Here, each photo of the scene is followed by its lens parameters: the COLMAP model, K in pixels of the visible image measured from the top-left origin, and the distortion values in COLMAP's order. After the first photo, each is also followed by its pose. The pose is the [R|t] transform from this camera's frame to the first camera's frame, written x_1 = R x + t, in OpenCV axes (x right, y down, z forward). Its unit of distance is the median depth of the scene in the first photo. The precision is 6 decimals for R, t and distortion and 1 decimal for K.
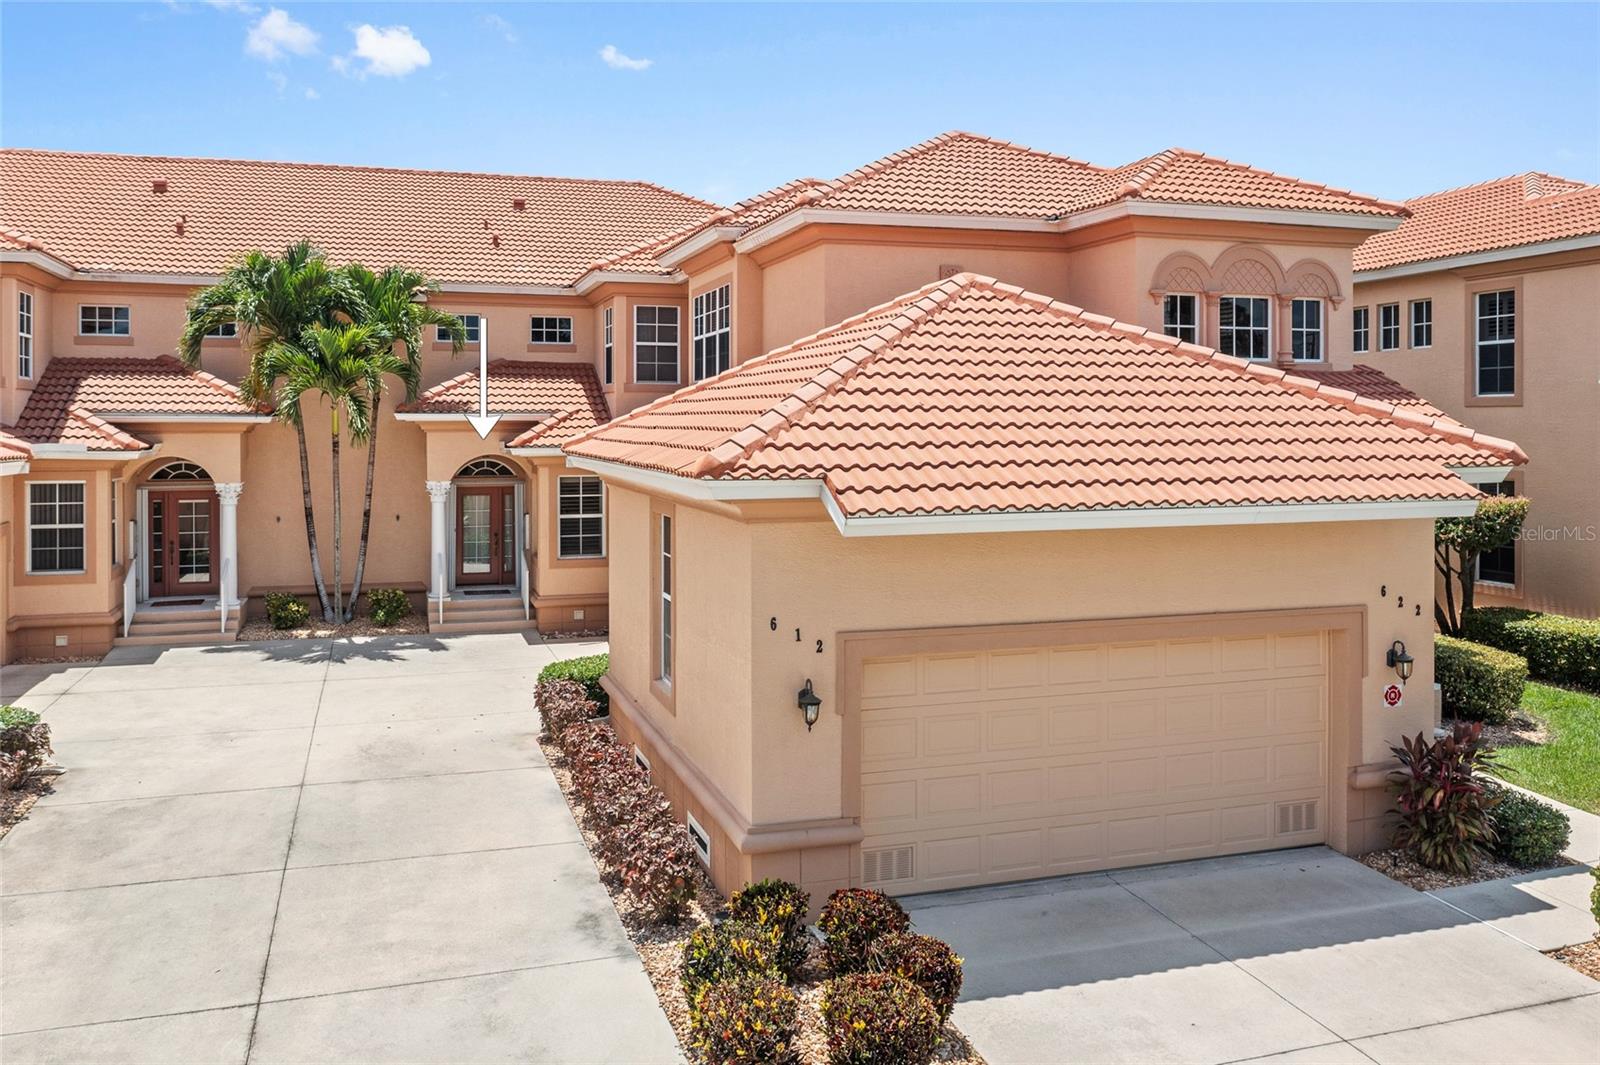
lens RADIAL K [[1263.2, 0, 799.9], [0, 1263.2, 428.4], [0, 0, 1]] dist [-0.015773, -0.016166]
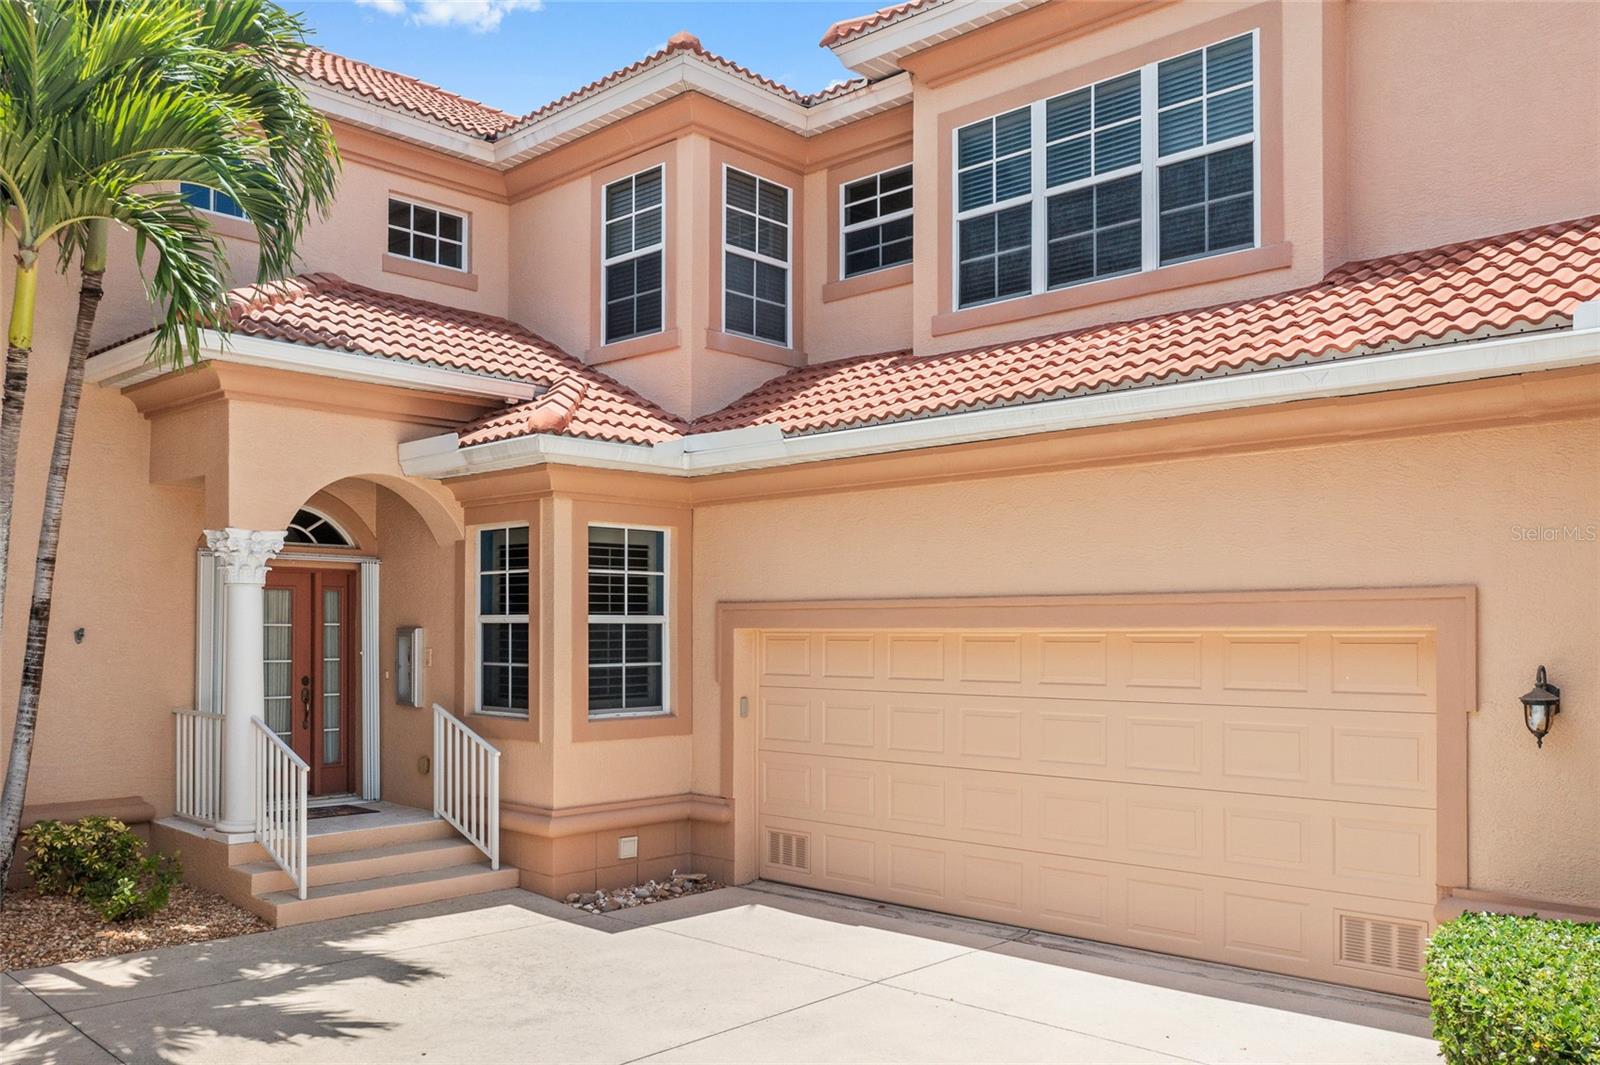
lens RADIAL K [[1263.2, 0, 764.9], [0, 1263.2, 633.6], [0, 0, 1]] dist [-0.015773, -0.016166]
pose [[0.880523, 0.006020, 0.473965, -0.343586], [-0.003778, 0.999977, -0.005683, 0.078039], [-0.473988, 0.003214, 0.880525, 0.608424]]
